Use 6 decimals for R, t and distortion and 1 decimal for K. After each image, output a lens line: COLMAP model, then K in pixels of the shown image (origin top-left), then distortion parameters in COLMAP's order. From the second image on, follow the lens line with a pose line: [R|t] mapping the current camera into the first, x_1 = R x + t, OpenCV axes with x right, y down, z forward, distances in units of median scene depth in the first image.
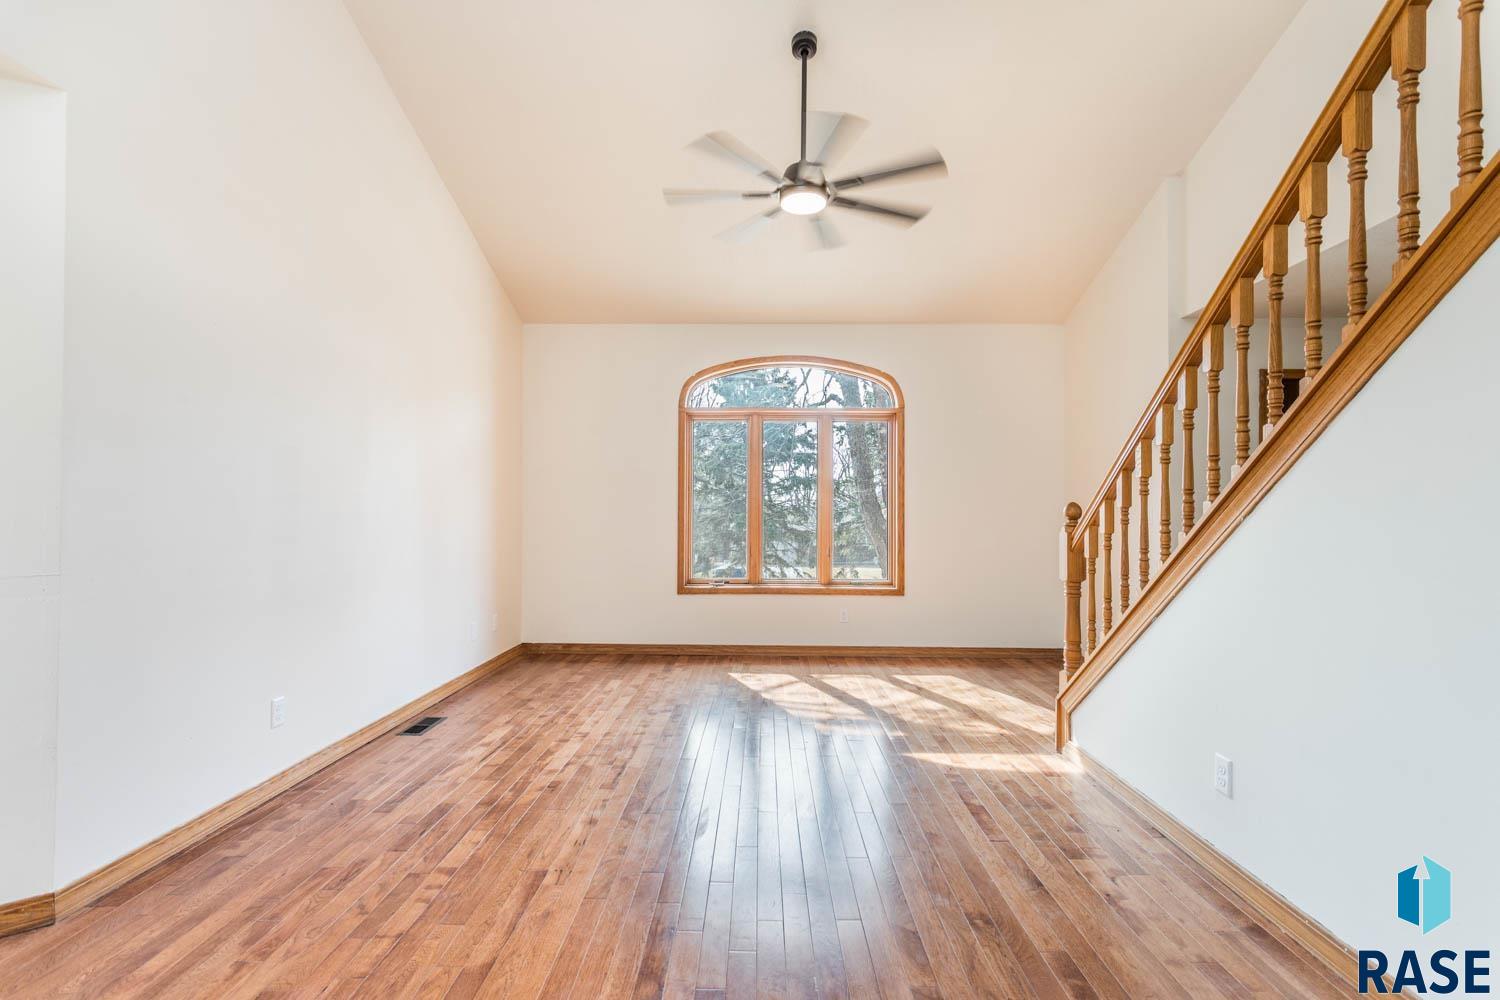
lens RADIAL K [[705.0, 0, 749.8], [0, 705.0, 501.9], [0, 0, 1]] dist [-0.004102, 0.000233]
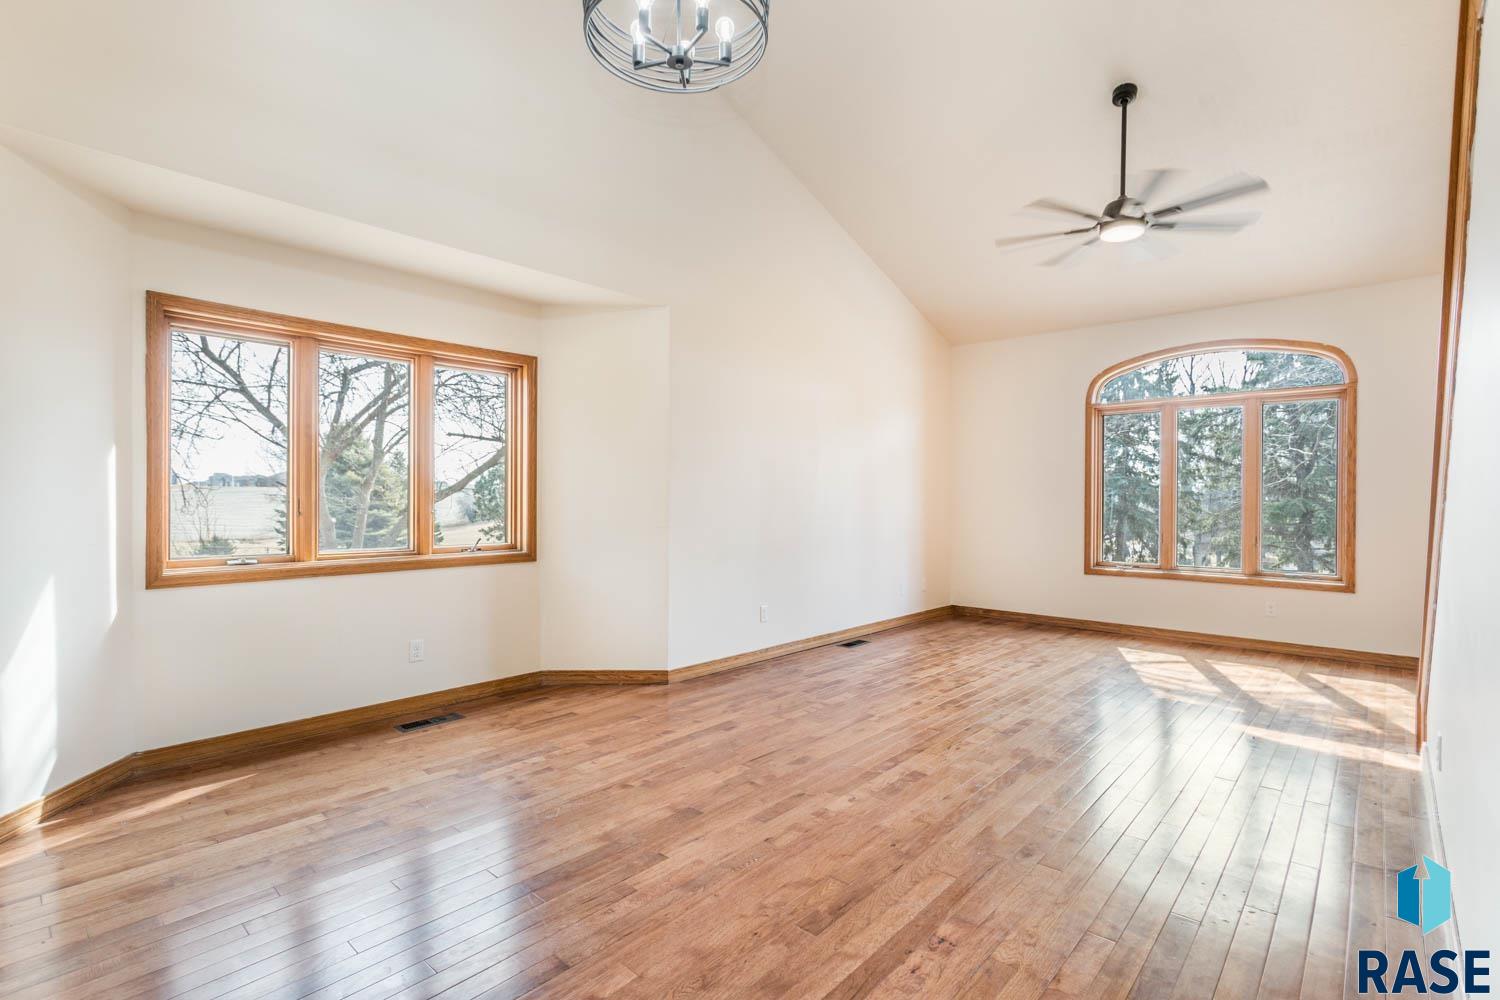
lens RADIAL K [[705.0, 0, 752.5], [0, 705.0, 502.0], [0, 0, 1]] dist [-0.004102, 0.000233]
pose [[0.755742, 0.000653, -0.654869, 0.374013], [0.009557, 0.999882, 0.012026, -0.000872], [0.654799, -0.015347, 0.755647, -0.280059]]
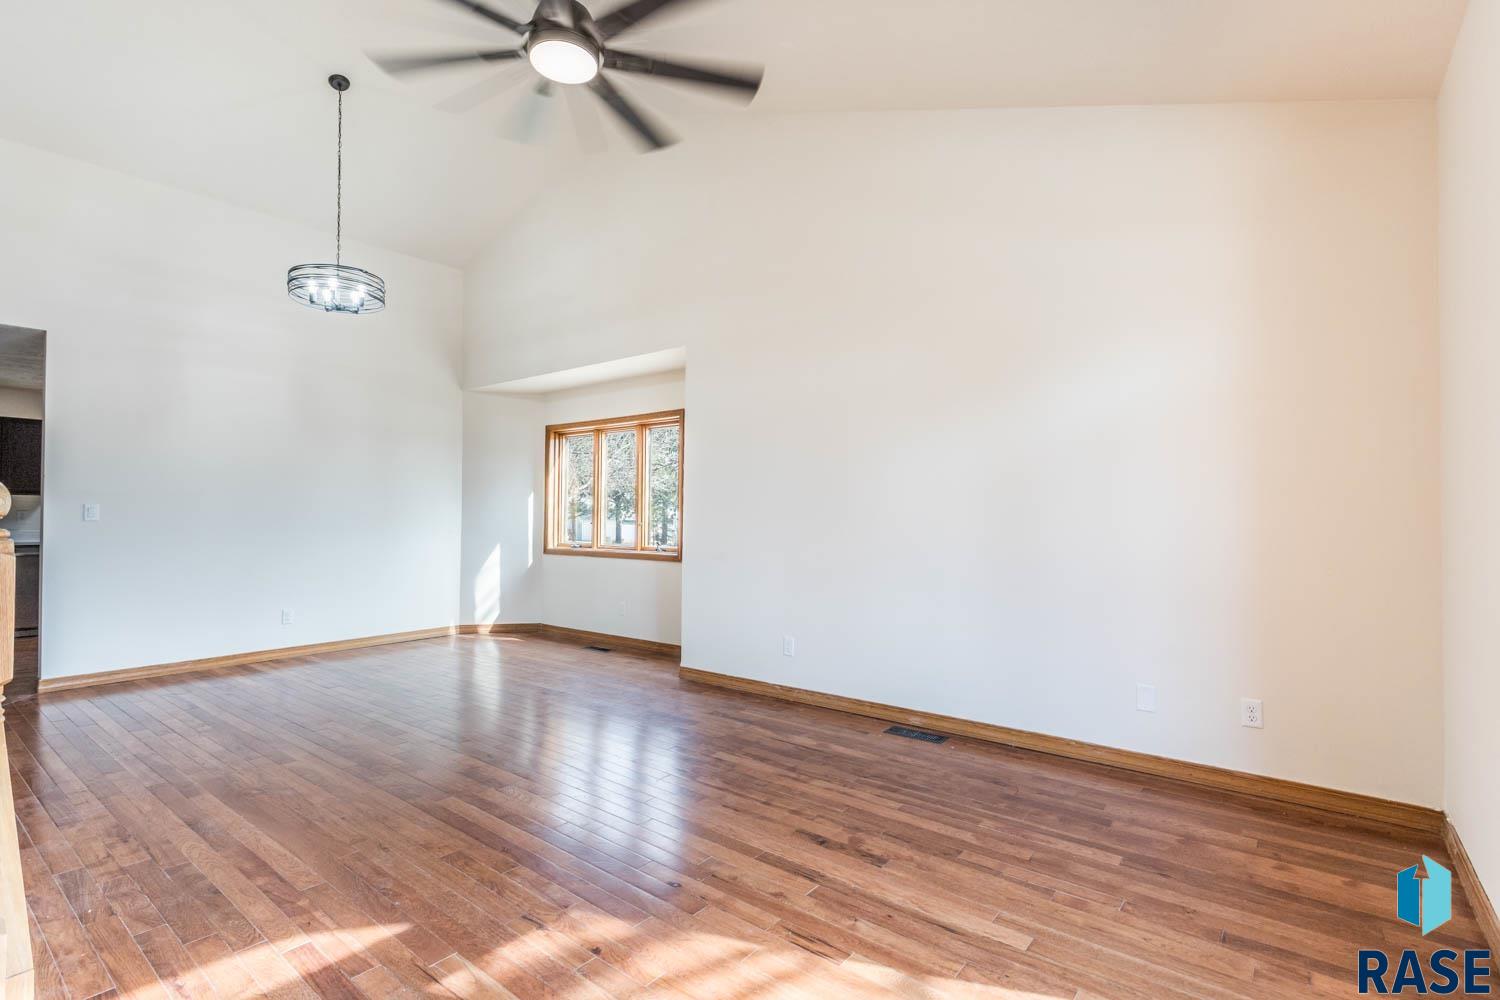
lens RADIAL K [[705.0, 0, 754.6], [0, 705.0, 502.6], [0, 0, 1]] dist [-0.004102, 0.000233]
pose [[-0.595432, -0.021314, -0.803123, 0.505657], [0.004738, 0.999537, -0.030040, 0.025783], [0.803392, -0.021692, -0.595056, 1.536878]]
